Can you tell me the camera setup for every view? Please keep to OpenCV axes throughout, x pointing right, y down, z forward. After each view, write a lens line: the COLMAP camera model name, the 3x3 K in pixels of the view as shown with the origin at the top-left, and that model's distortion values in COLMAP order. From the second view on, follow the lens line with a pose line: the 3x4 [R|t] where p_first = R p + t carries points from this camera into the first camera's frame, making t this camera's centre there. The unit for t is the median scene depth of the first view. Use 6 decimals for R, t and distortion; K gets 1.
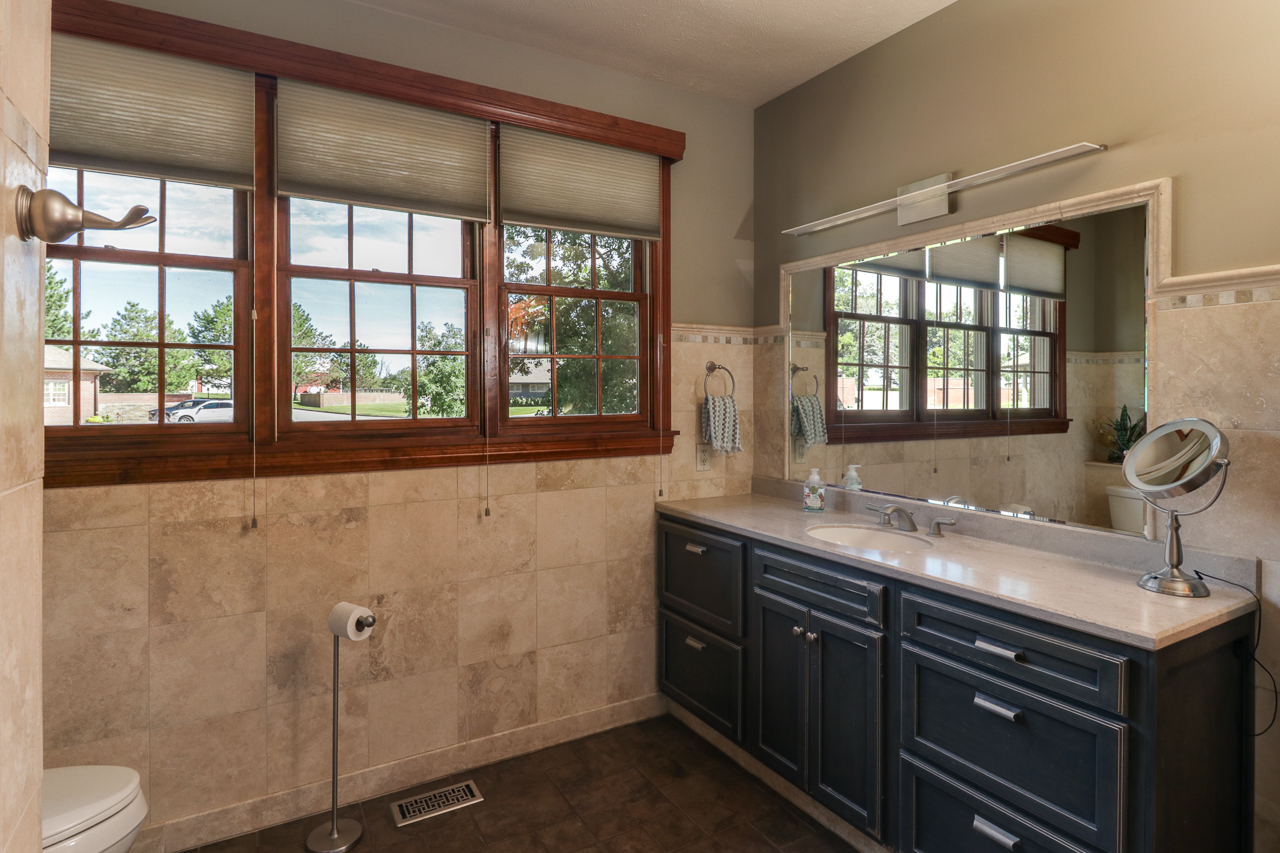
lens RADIAL K [[682.5, 0, 644.9], [0, 682.5, 391.8], [0, 0, 1]] dist [0.005746, -0.002031]
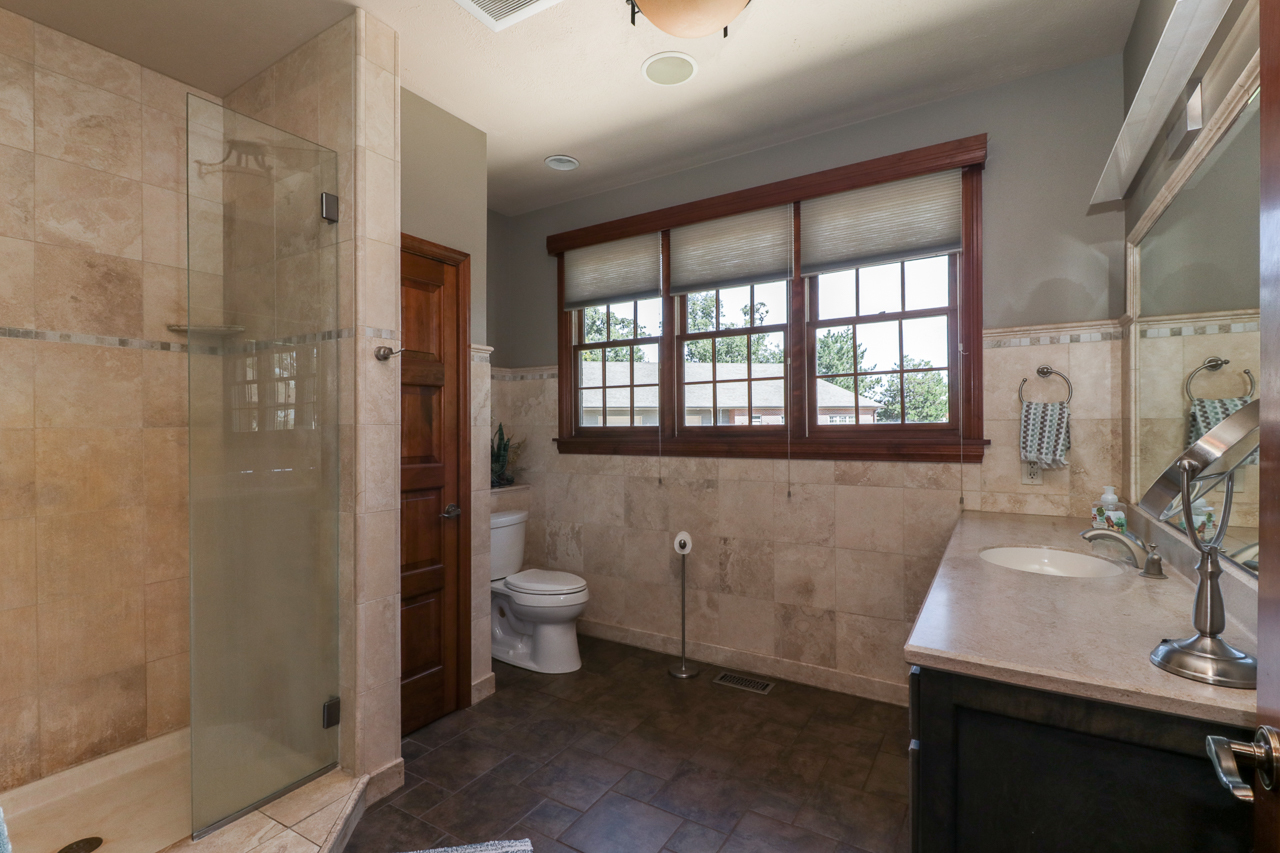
lens RADIAL K [[598.1, 0, 637.3], [0, 598.1, 427.6], [0, 0, 1]] dist [0.016371, -0.007236]
pose [[0.458700, -0.001484, -0.888590, 0.685501], [0.007053, 0.999973, 0.001971, 0.040291], [0.888563, -0.007171, 0.458699, 0.188046]]
